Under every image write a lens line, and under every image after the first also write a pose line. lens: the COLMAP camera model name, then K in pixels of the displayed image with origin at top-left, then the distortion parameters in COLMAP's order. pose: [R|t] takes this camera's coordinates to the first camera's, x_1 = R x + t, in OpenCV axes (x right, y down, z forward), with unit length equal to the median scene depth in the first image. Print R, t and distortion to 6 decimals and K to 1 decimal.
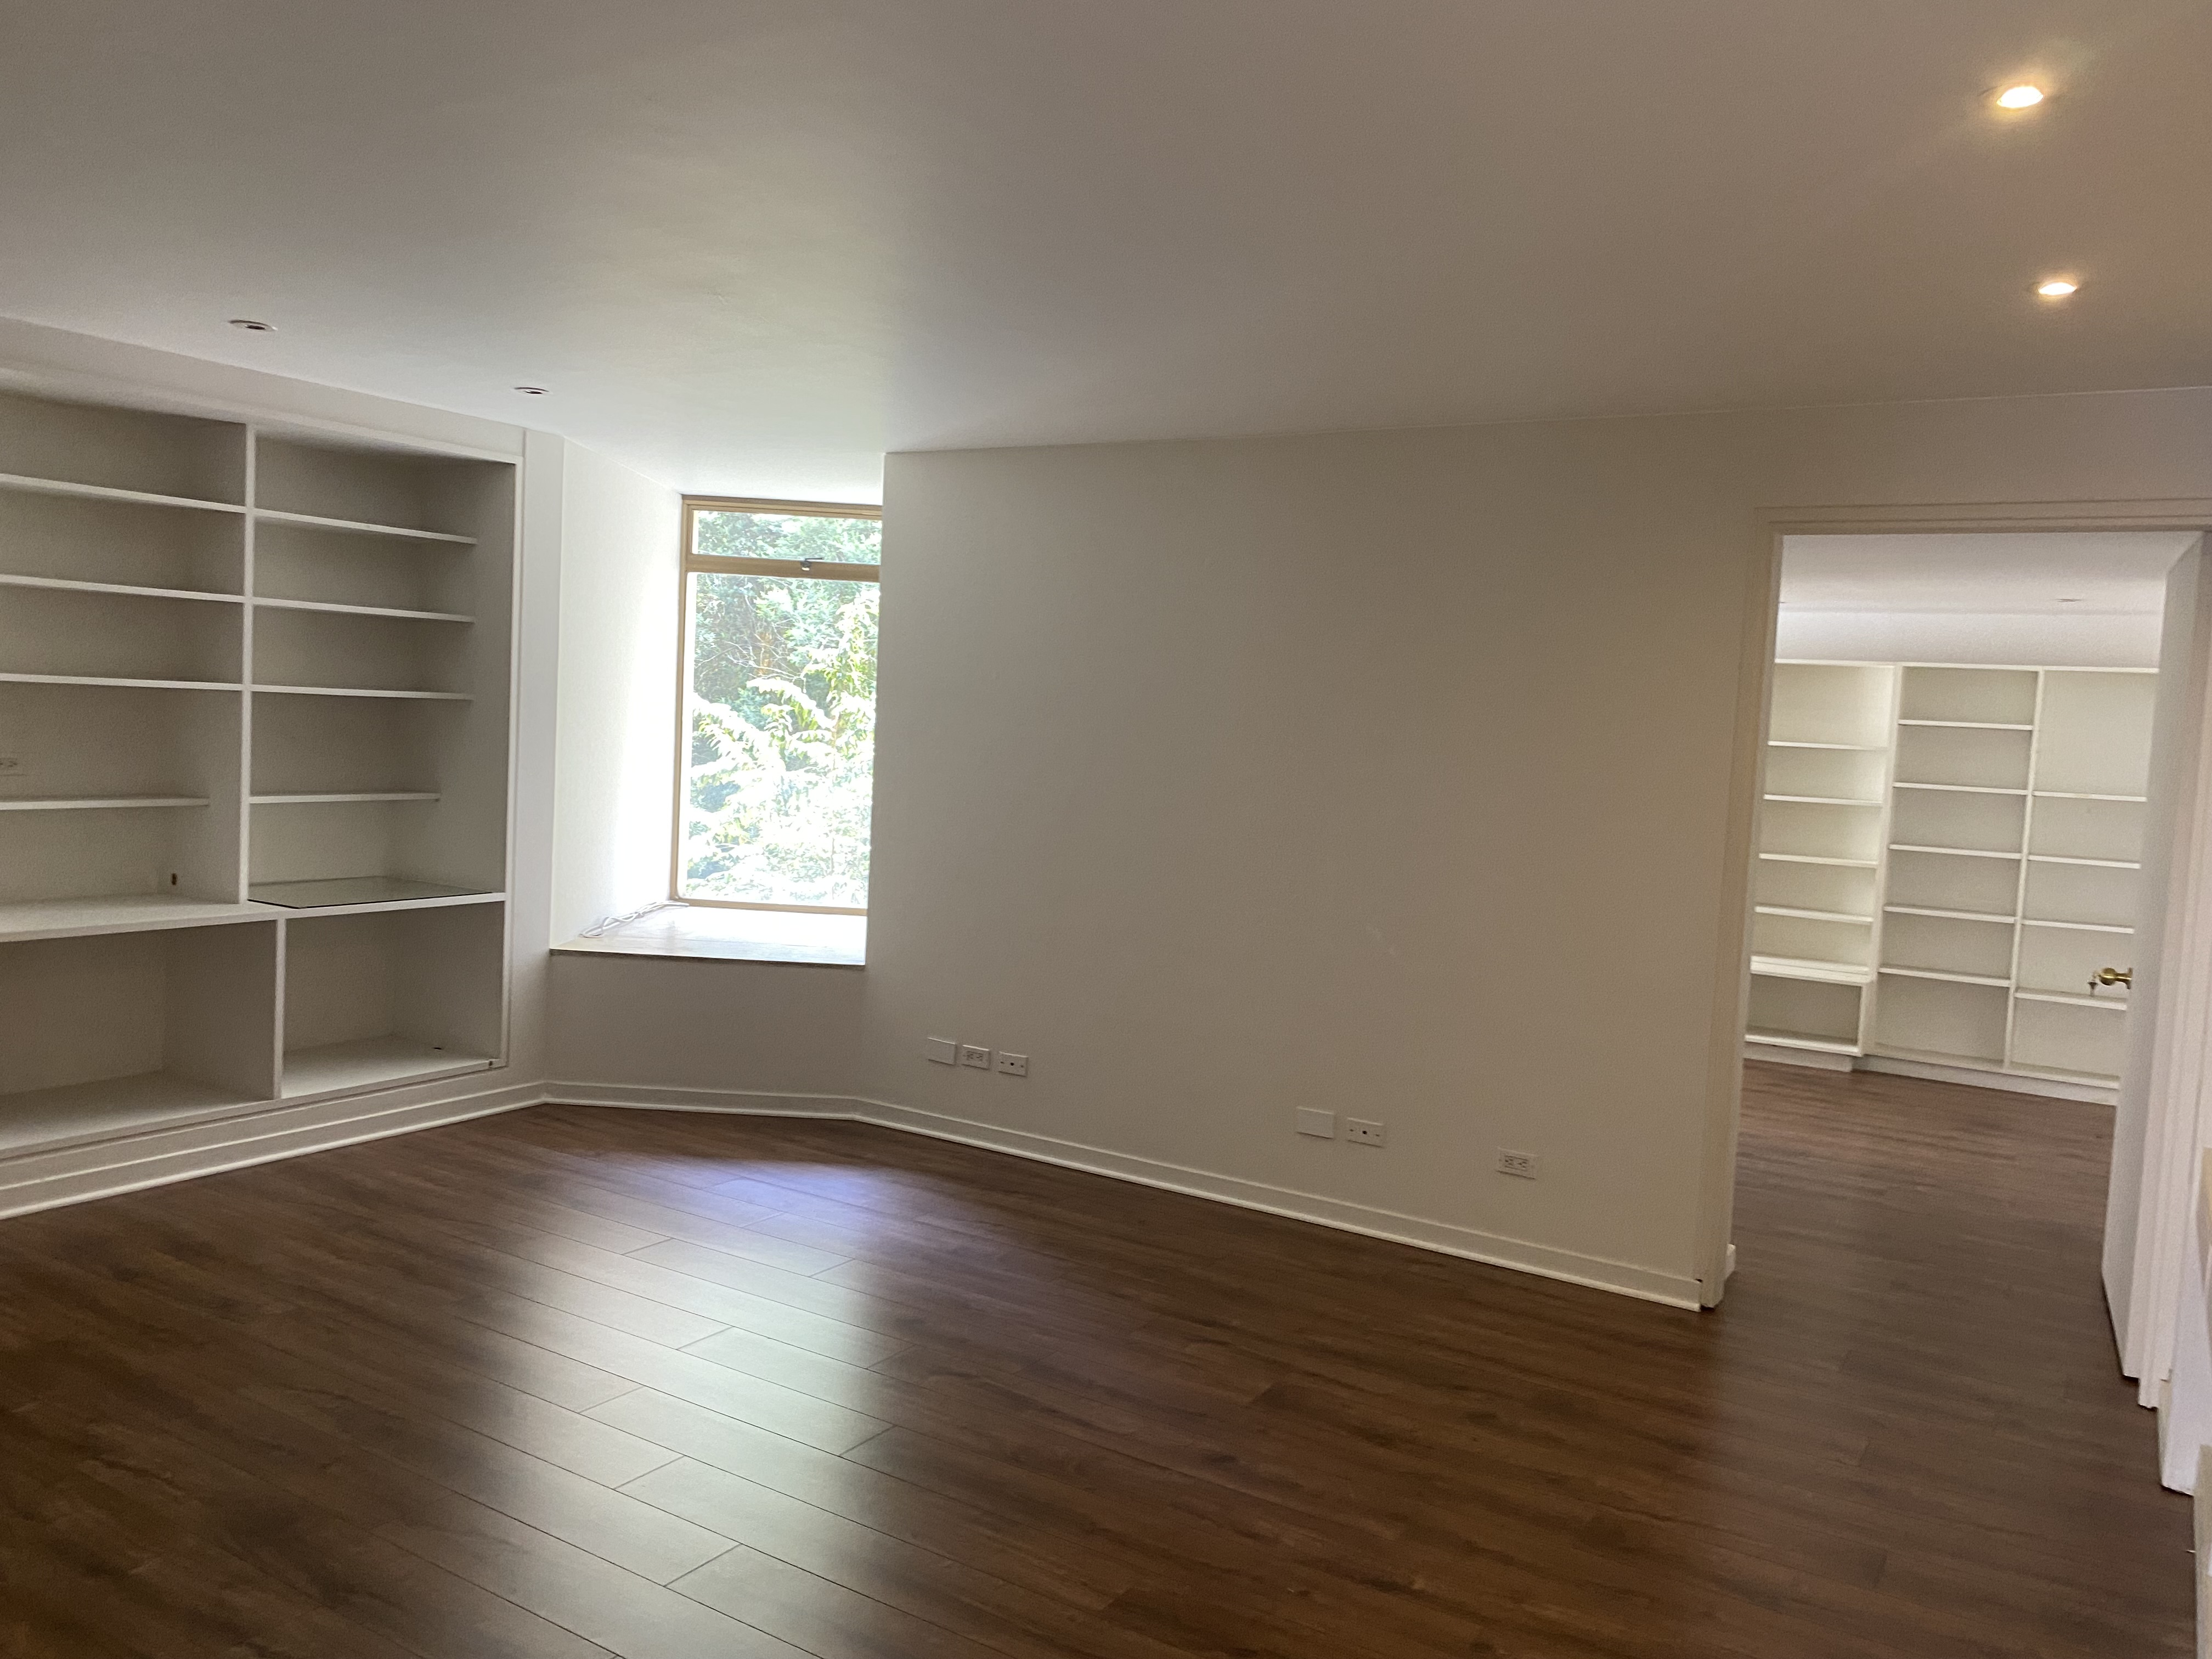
lens RADIAL K [[1719.2, 0, 1035.3], [0, 1719.2, 801.9], [0, 0, 1]] dist [0.064103, -0.071417]
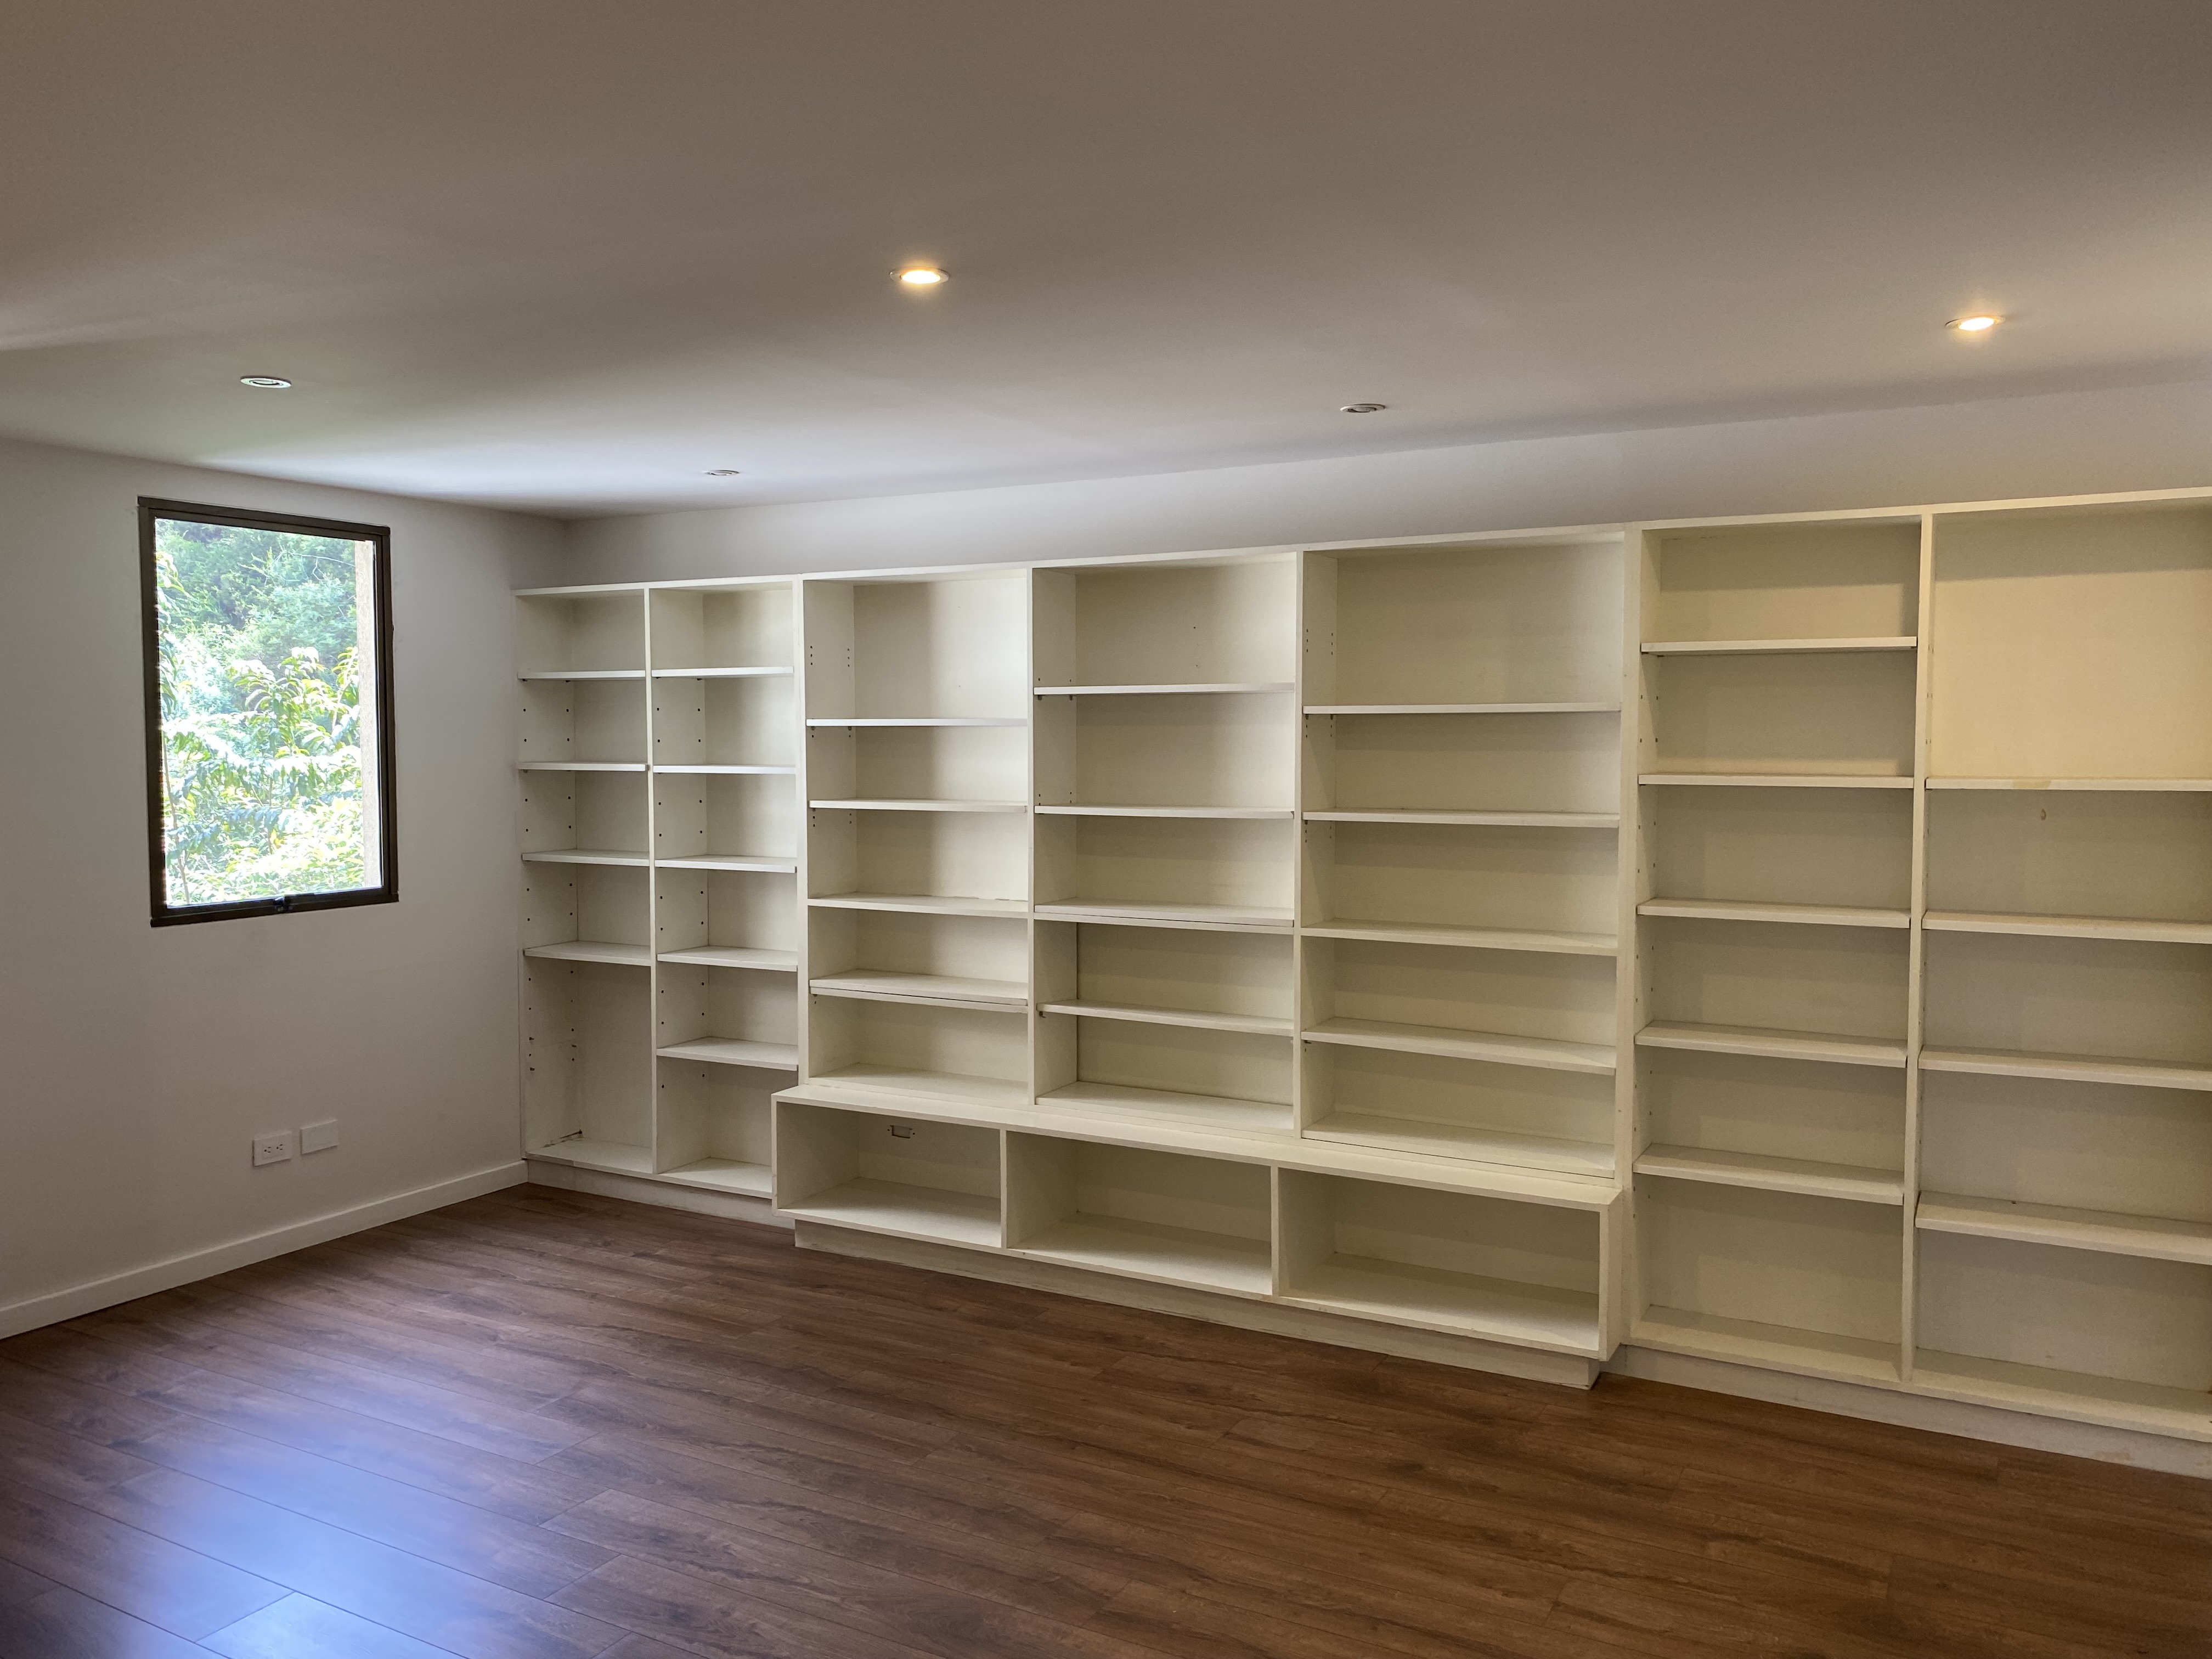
lens RADIAL K [[1719.2, 0, 1072.8], [0, 1719.2, 790.2], [0, 0, 1]] dist [0.064103, -0.071417]
pose [[0.997786, -0.051549, 0.042017, 0.318065], [0.051927, 0.998619, -0.007953, -0.011350], [-0.041549, 0.010117, 0.999085, 0.533071]]
